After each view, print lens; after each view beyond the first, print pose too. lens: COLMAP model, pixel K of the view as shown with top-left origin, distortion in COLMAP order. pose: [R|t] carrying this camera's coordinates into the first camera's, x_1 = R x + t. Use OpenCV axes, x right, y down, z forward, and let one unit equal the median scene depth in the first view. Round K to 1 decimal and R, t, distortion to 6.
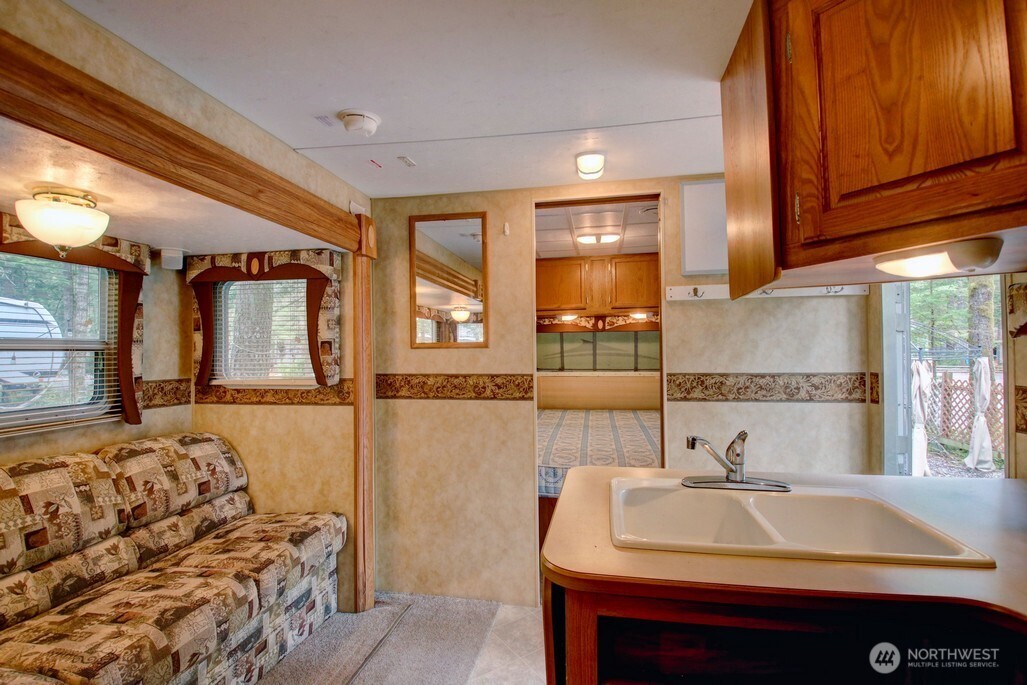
lens RADIAL K [[473.6, 0, 512.6], [0, 473.6, 344.9], [0, 0, 1]] dist [0.012503, -0.023771]
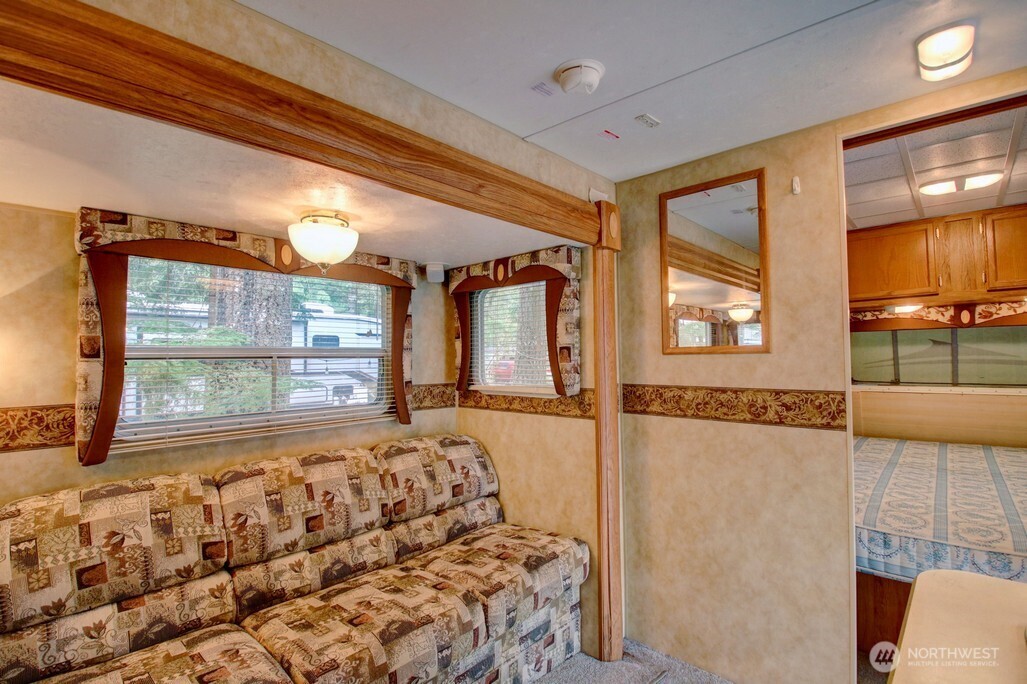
lens RADIAL K [[473.6, 0, 512.6], [0, 473.6, 344.4], [0, 0, 1]] dist [0.012503, -0.023771]
pose [[0.840194, -0.015718, -0.542058, 0.012779], [0.008727, 0.999842, -0.015466, 0.000777], [0.542215, 0.008264, 0.840199, 0.185311]]
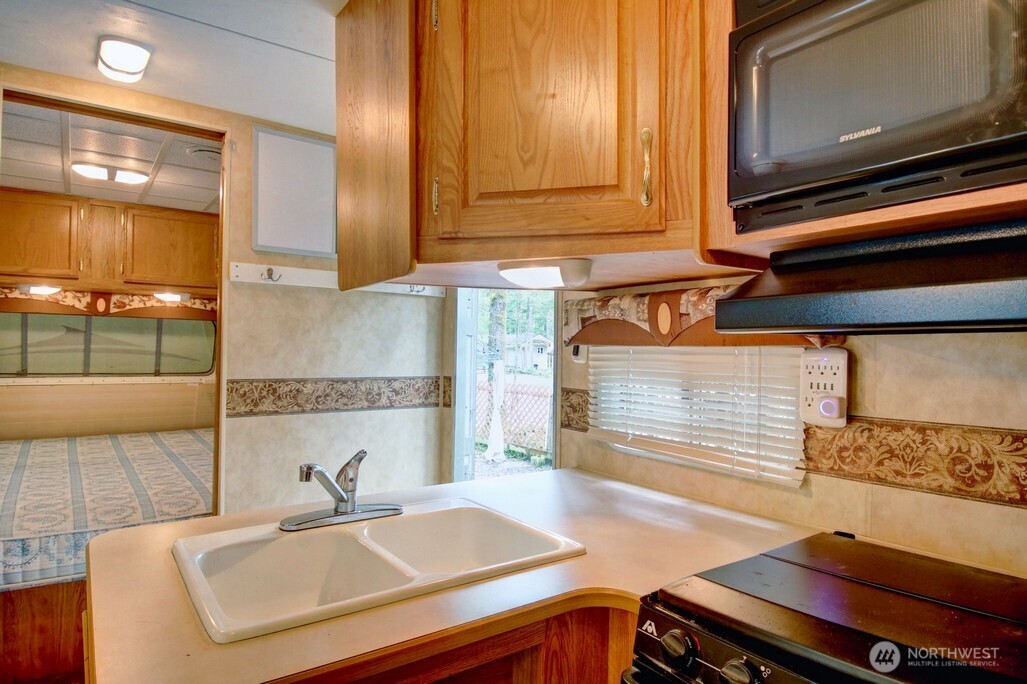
lens RADIAL K [[589.9, 0, 508.1], [0, 589.9, 346.3], [0, 0, 1]] dist [0.027758, -0.038176]
pose [[0.682728, 0.026620, 0.730187, -0.050827], [-0.033587, 0.999423, -0.005031, -0.002113], [-0.729900, -0.021090, 0.683228, 0.057184]]
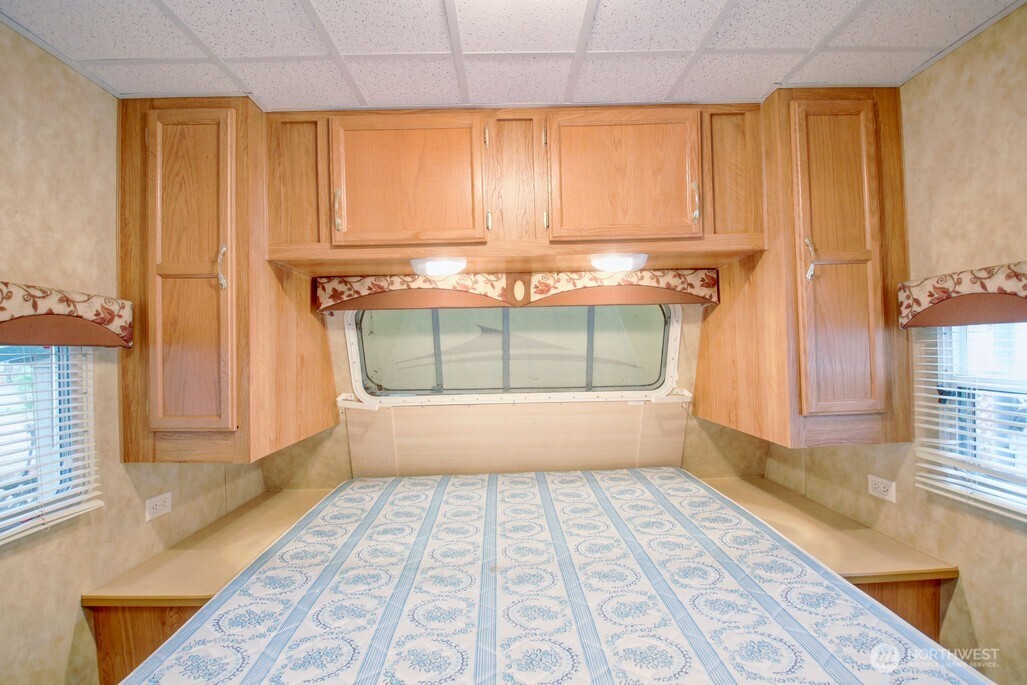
lens RADIAL K [[473.6, 0, 512.6], [0, 473.6, 344.9], [0, 0, 1]] dist [0.012503, -0.023771]
pose [[0.979668, -0.010278, 0.200364, 0.170530], [0.009260, 0.999939, 0.006018, 0.009239], [-0.200414, -0.004040, 0.979703, 1.074980]]
